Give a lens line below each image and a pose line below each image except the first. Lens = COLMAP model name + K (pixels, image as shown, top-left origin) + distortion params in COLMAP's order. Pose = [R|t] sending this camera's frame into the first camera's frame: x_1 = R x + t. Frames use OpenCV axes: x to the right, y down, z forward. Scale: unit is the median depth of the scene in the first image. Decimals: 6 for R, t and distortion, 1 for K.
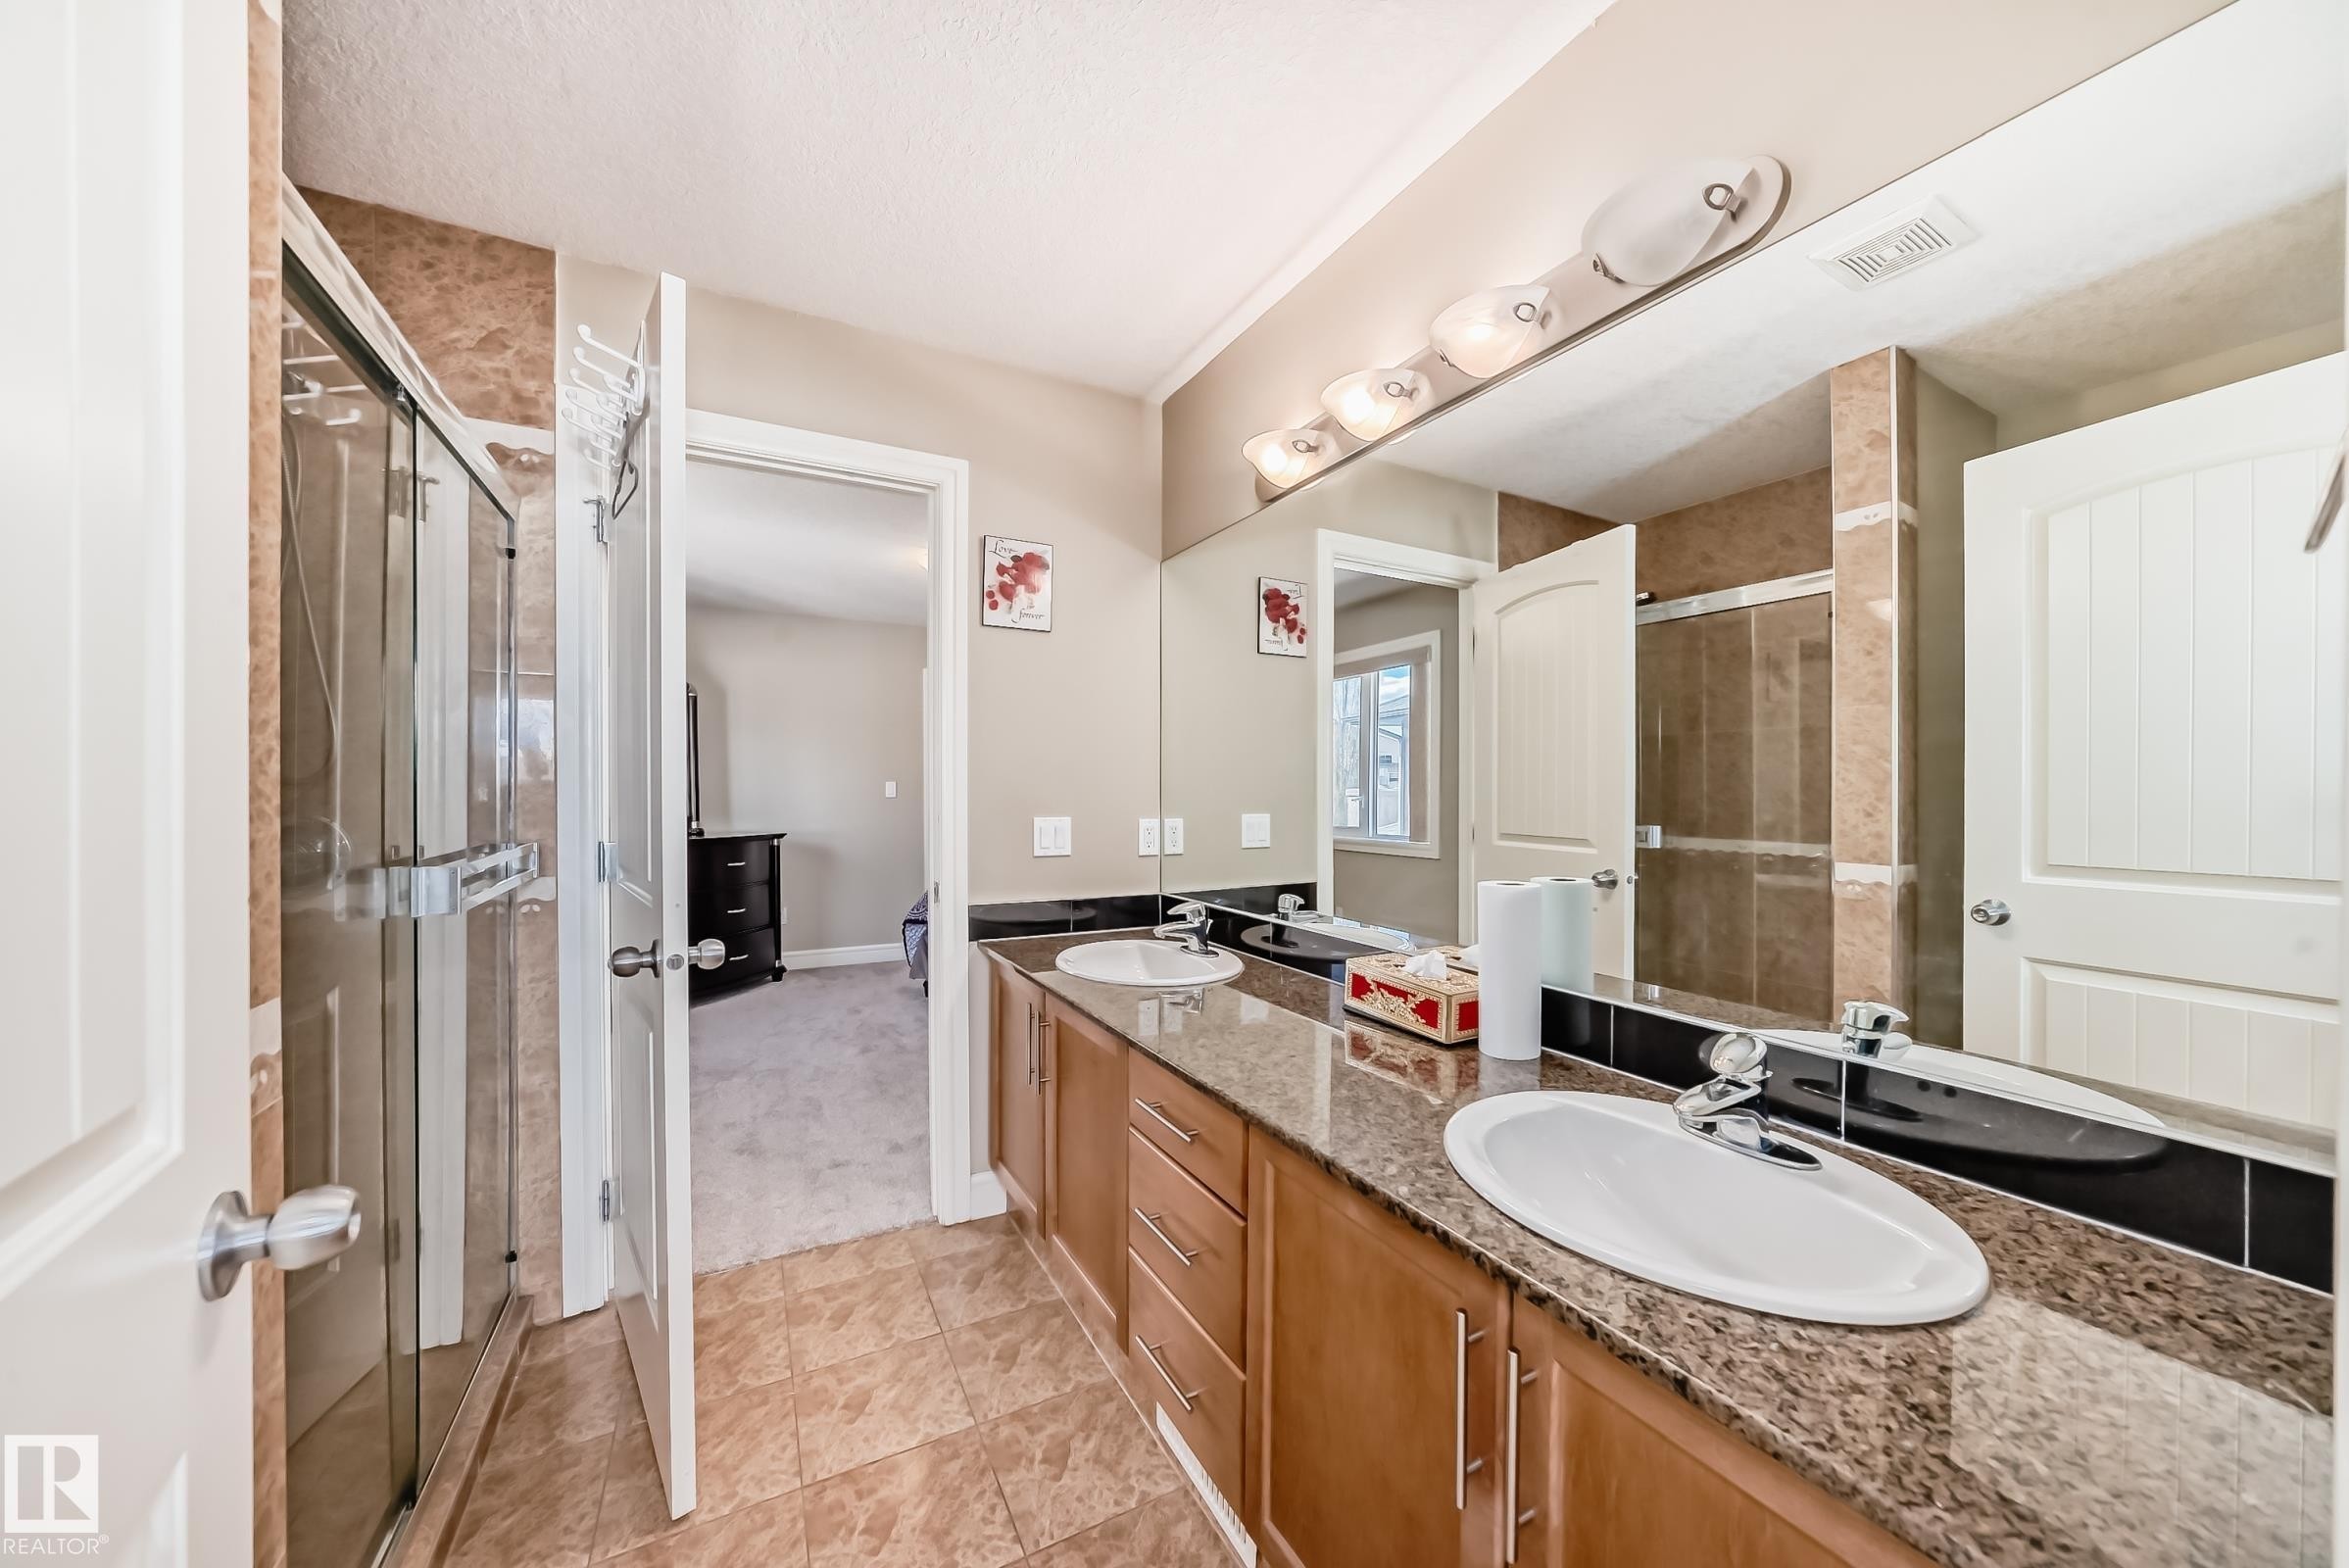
lens RADIAL K [[819.1, 0, 1176.9], [0, 819.1, 775.8], [0, 0, 1]] dist [-0.001269, -0.000037]
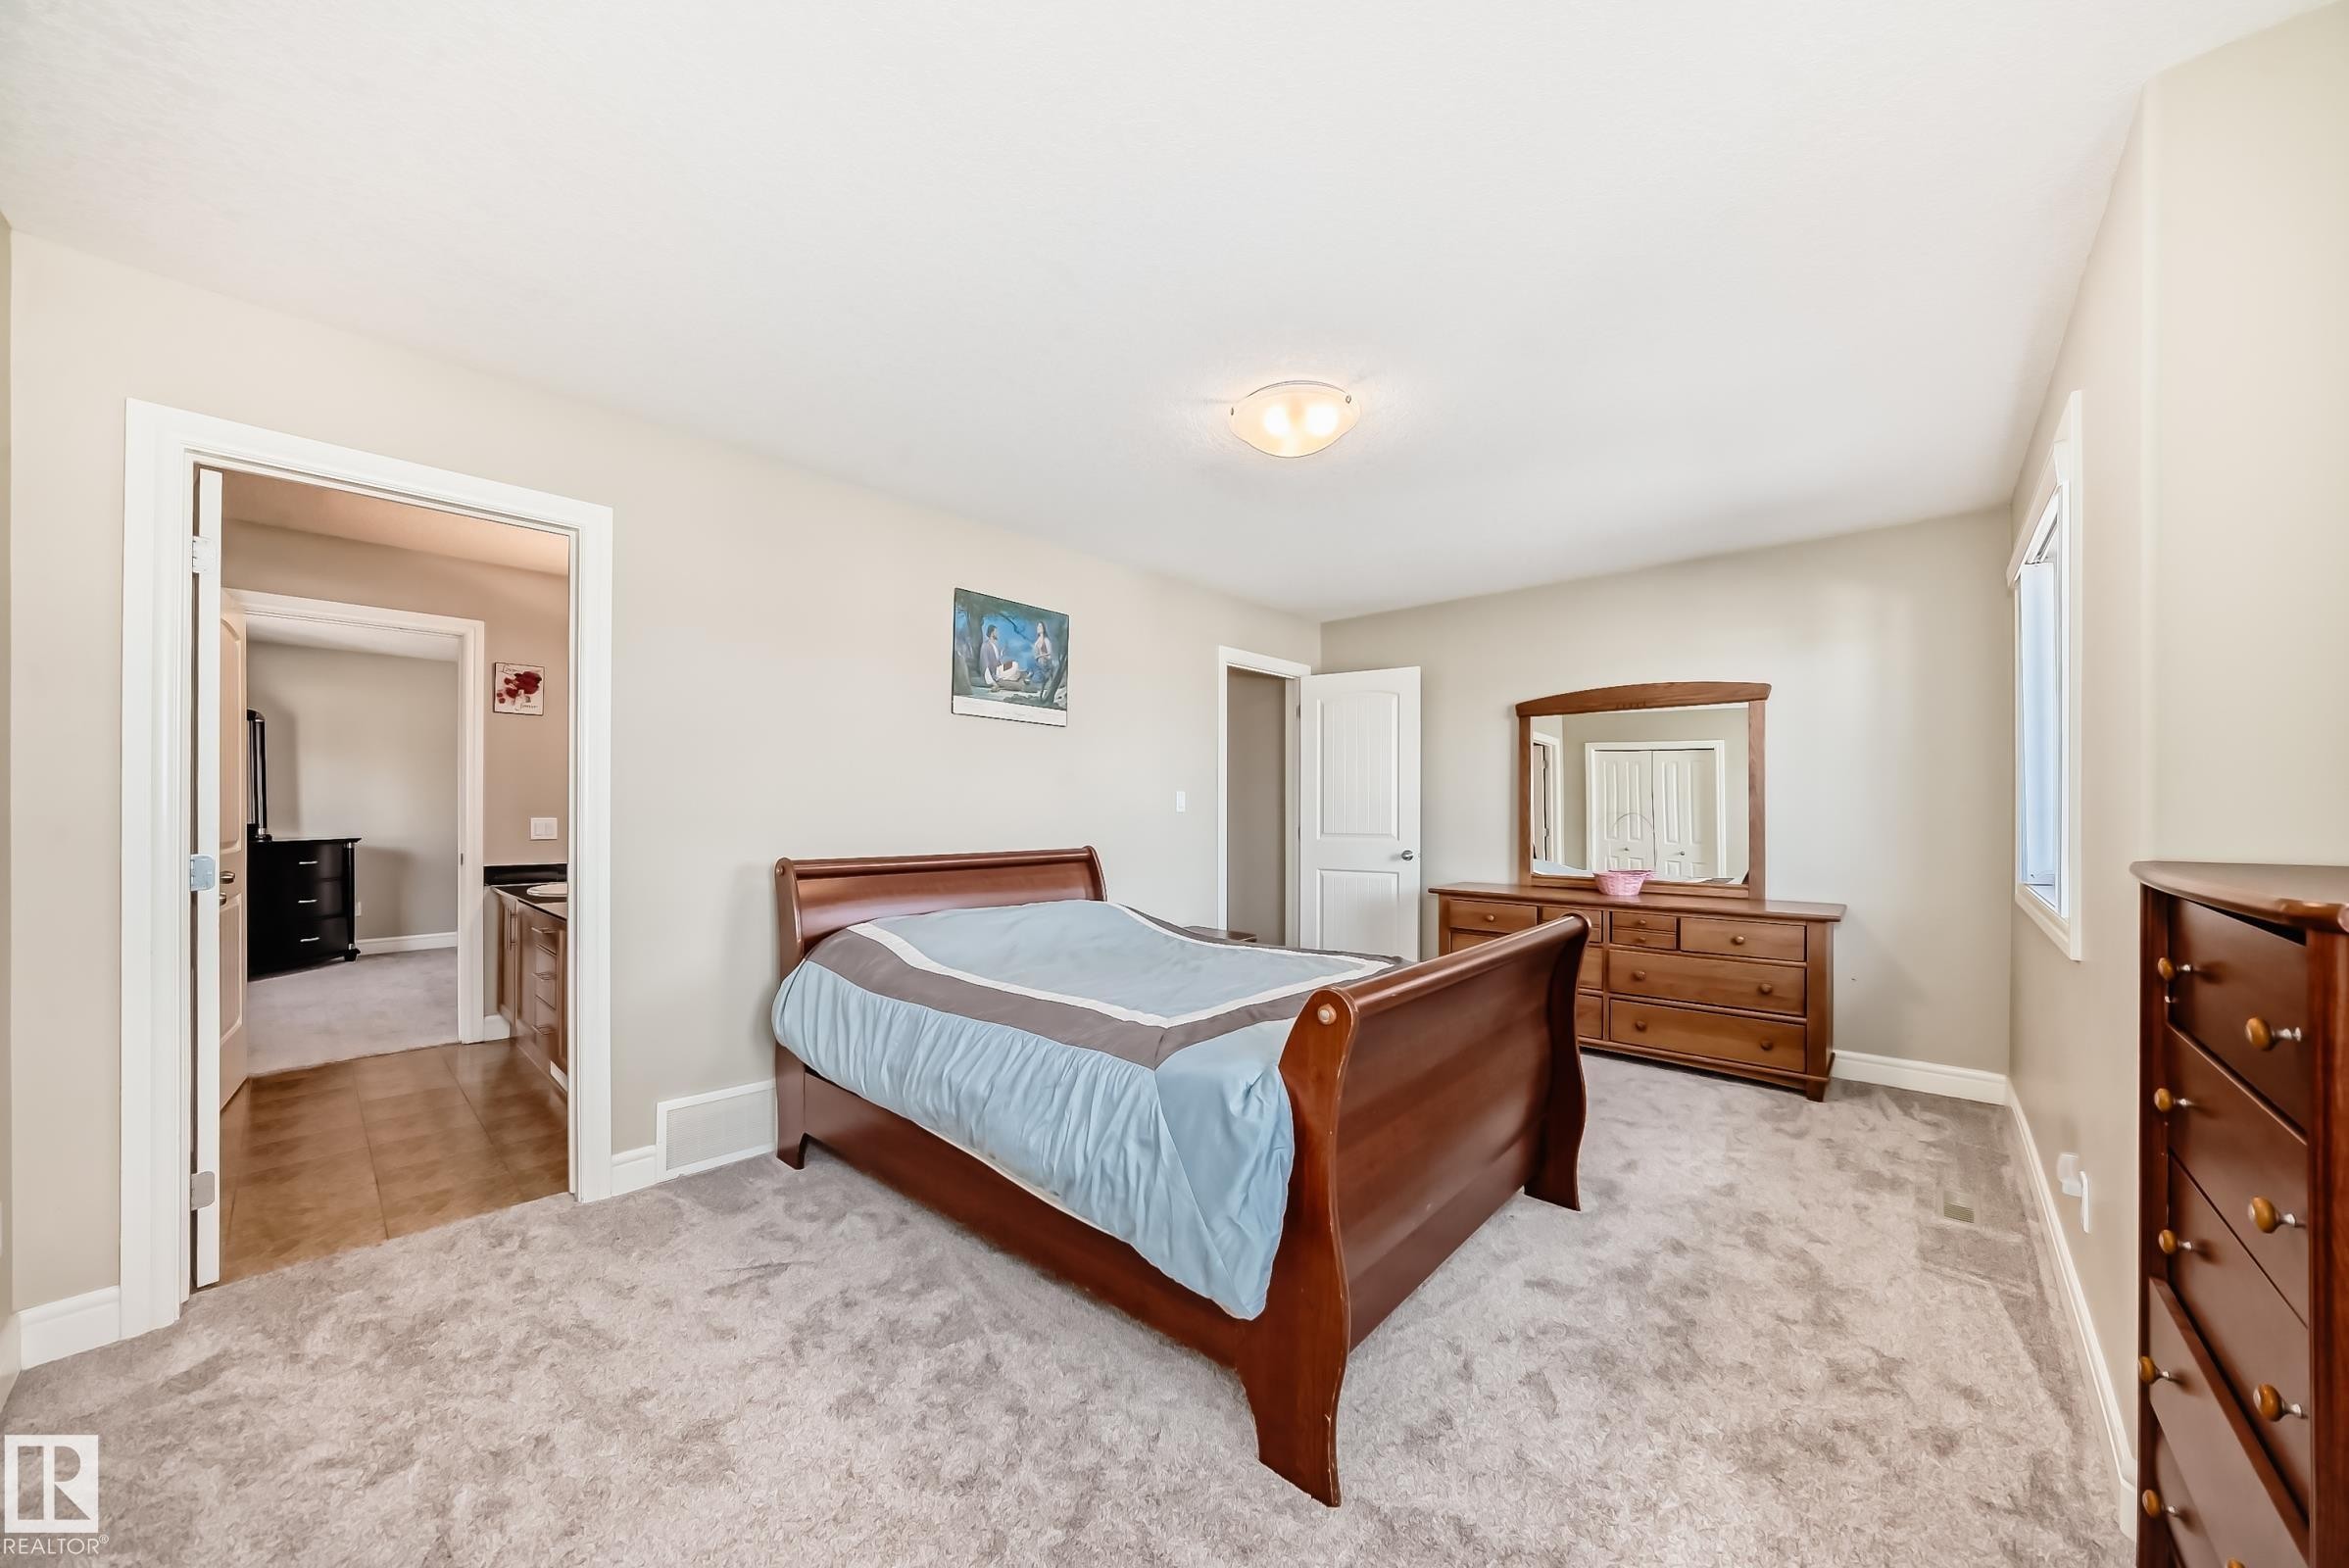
lens RADIAL K [[819.1, 0, 1167.6], [0, 819.1, 797.6], [0, 0, 1]] dist [-0.001269, -0.000037]
pose [[0.945781, 0.008962, 0.324682, 0.463529], [-0.011142, 0.999926, 0.004856, -0.014999], [-0.324615, -0.008210, 0.945811, -0.948602]]
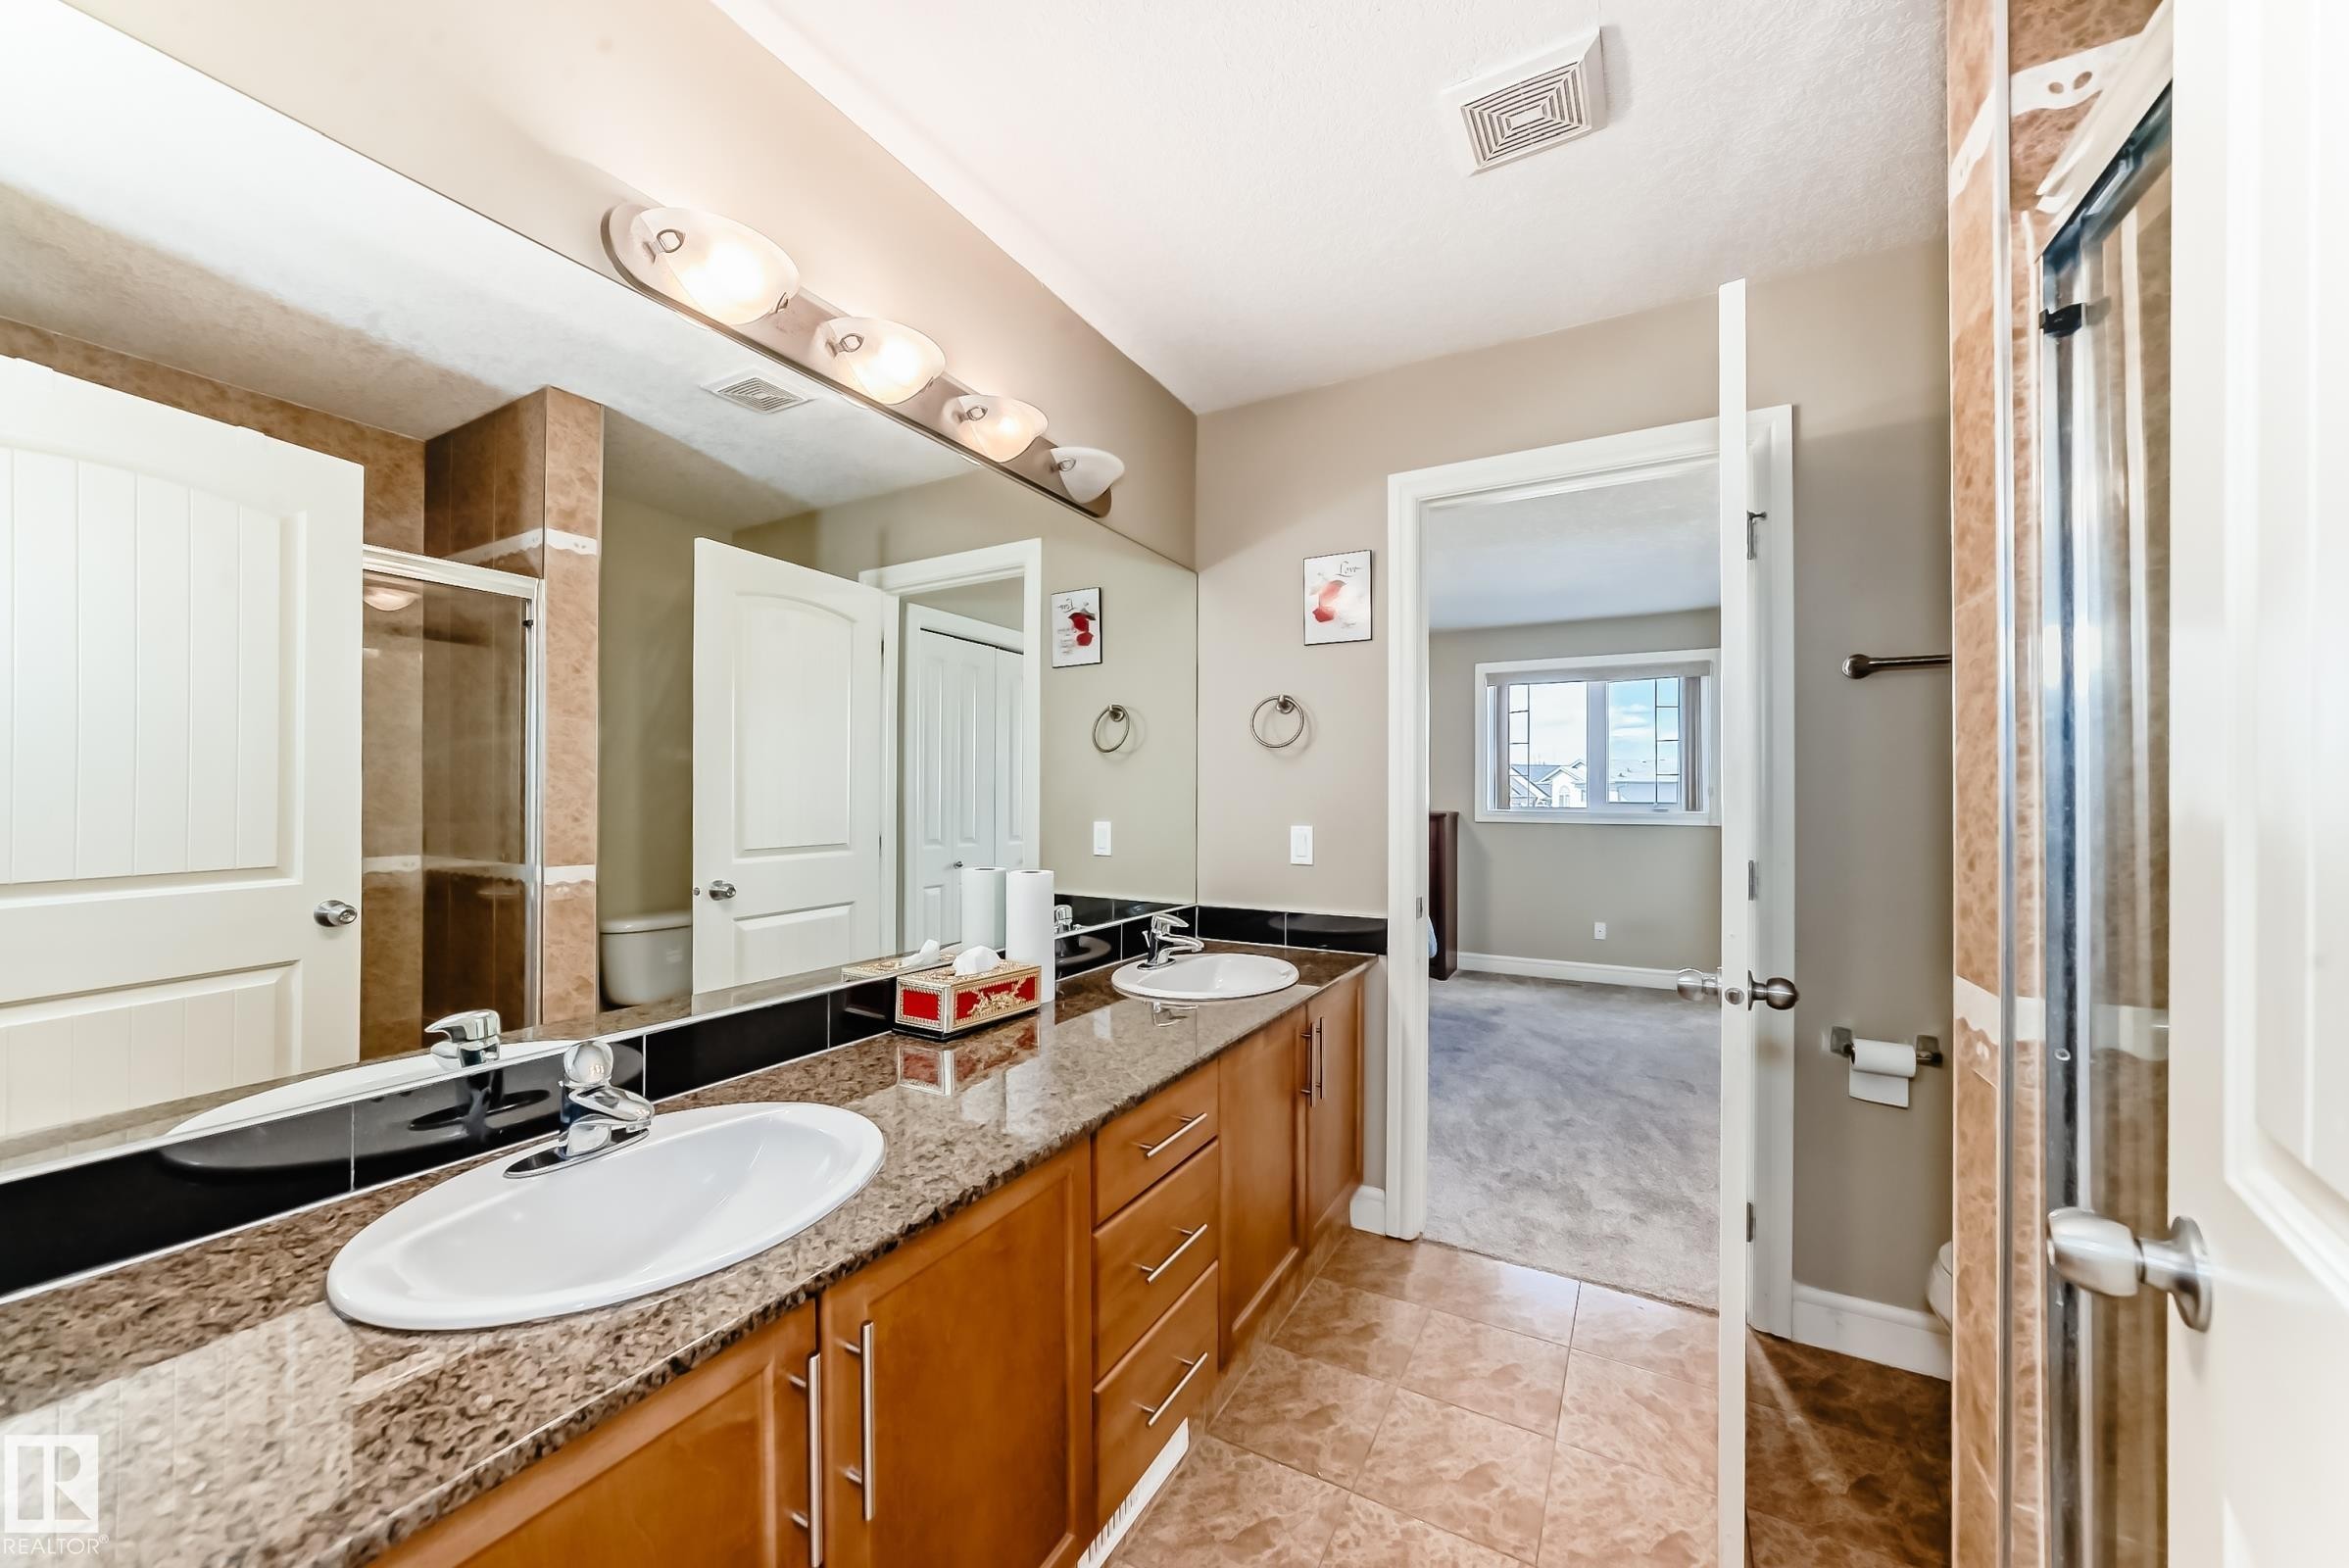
lens RADIAL K [[819.1, 0, 1173.7], [0, 819.1, 804.6], [0, 0, 1]] dist [-0.001269, -0.000037]
pose [[-0.534369, -0.007698, 0.845216, -0.725446], [-0.019715, 0.999800, -0.003358, 0.022688], [-0.845021, -0.018458, -0.534414, 1.334826]]
